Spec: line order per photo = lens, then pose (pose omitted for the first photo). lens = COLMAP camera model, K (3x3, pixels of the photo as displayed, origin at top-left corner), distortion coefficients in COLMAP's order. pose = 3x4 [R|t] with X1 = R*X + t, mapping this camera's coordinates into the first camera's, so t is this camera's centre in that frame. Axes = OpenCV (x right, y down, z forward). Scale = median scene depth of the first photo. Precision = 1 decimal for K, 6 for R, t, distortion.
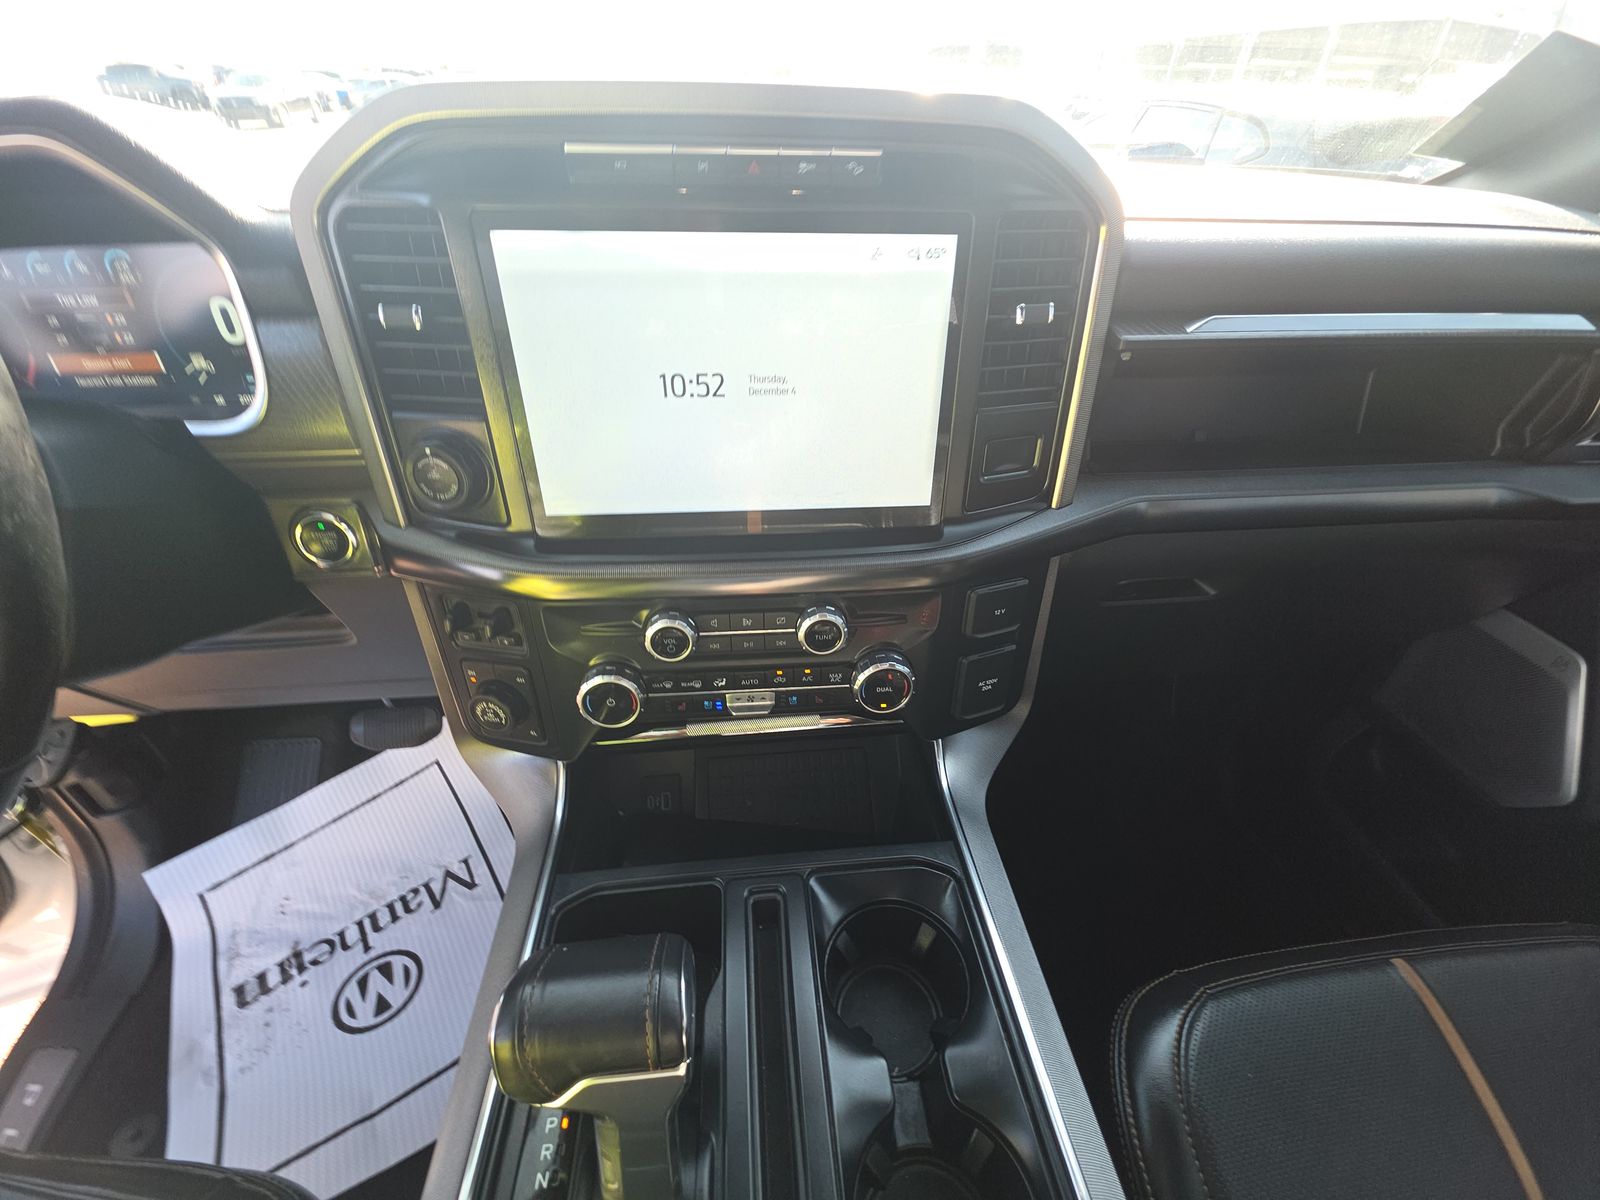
lens RADIAL K [[641.7, 0, 801.8], [0, 641.7, 602.0], [0, 0, 1]] dist [-0.001240, -0.000249]
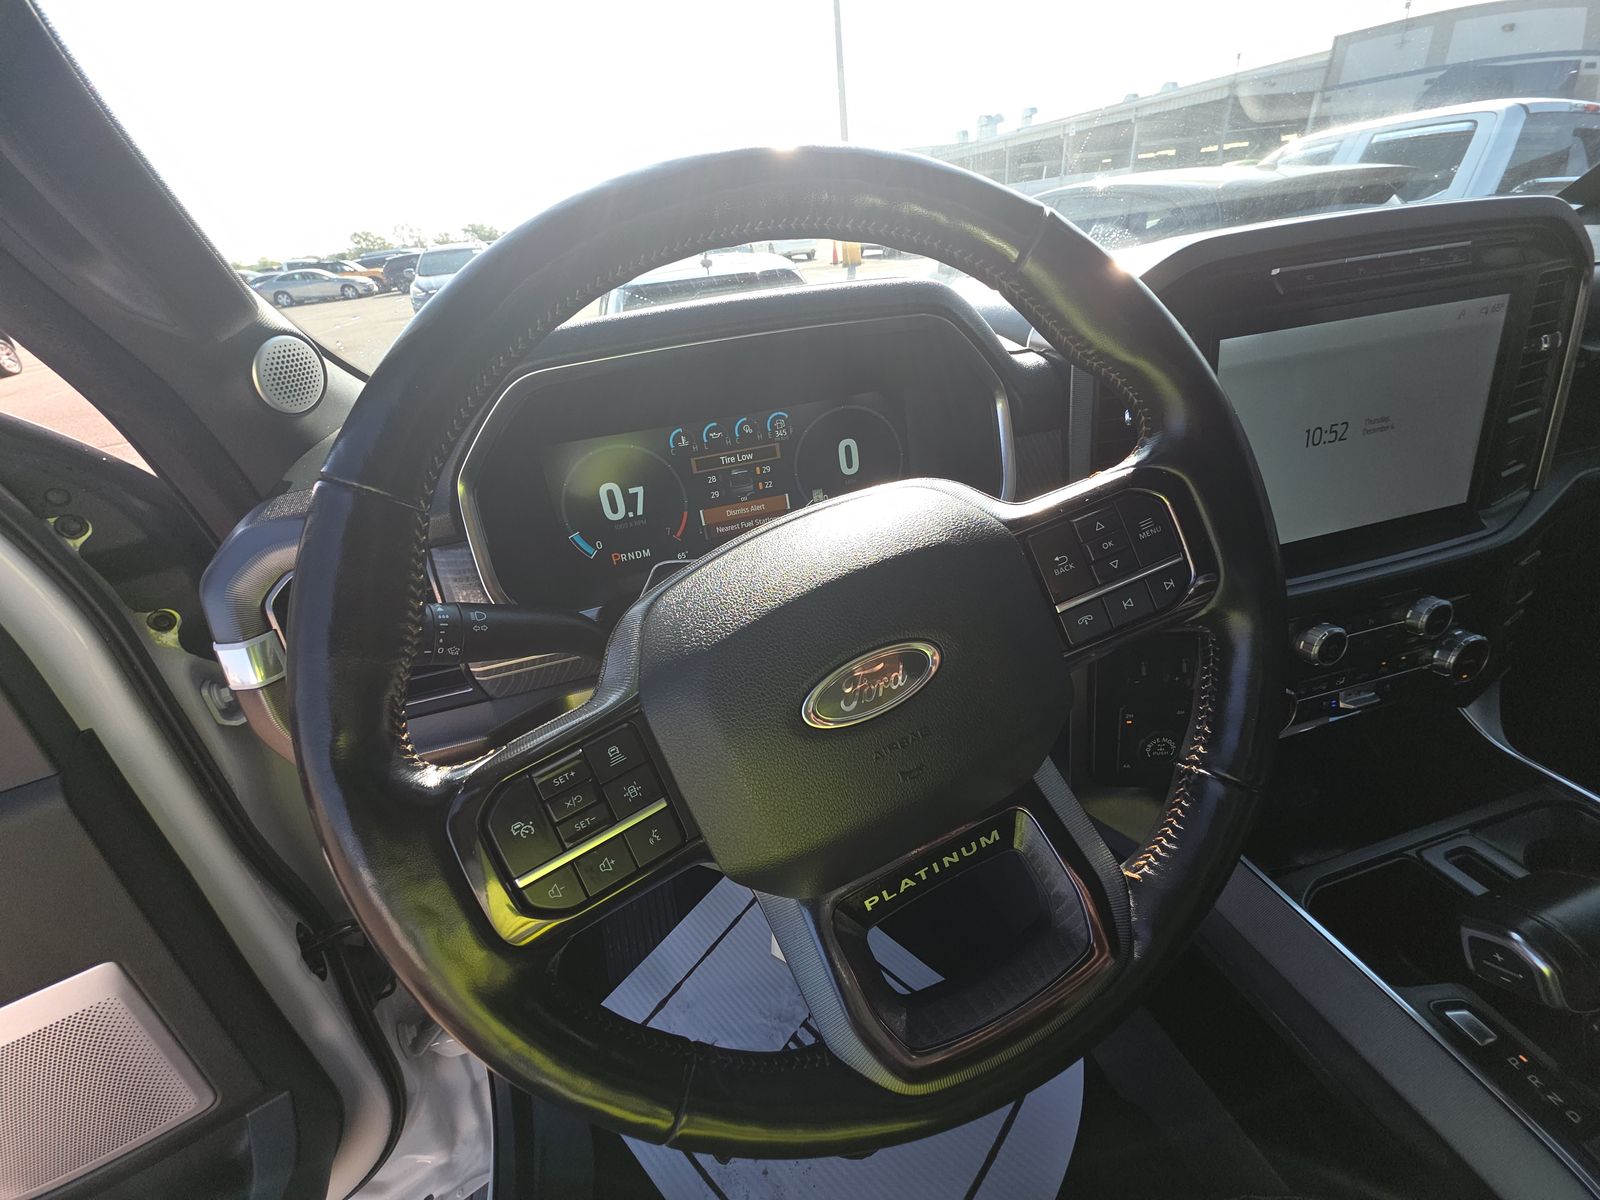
lens RADIAL K [[641.7, 0, 805.5], [0, 641.7, 608.9], [0, 0, 1]] dist [-0.001240, -0.000249]
pose [[0.979079, -0.184709, 0.085360, -0.663427], [0.194140, 0.973602, -0.120035, -0.028081], [-0.060935, 0.134096, 0.989093, -0.059735]]
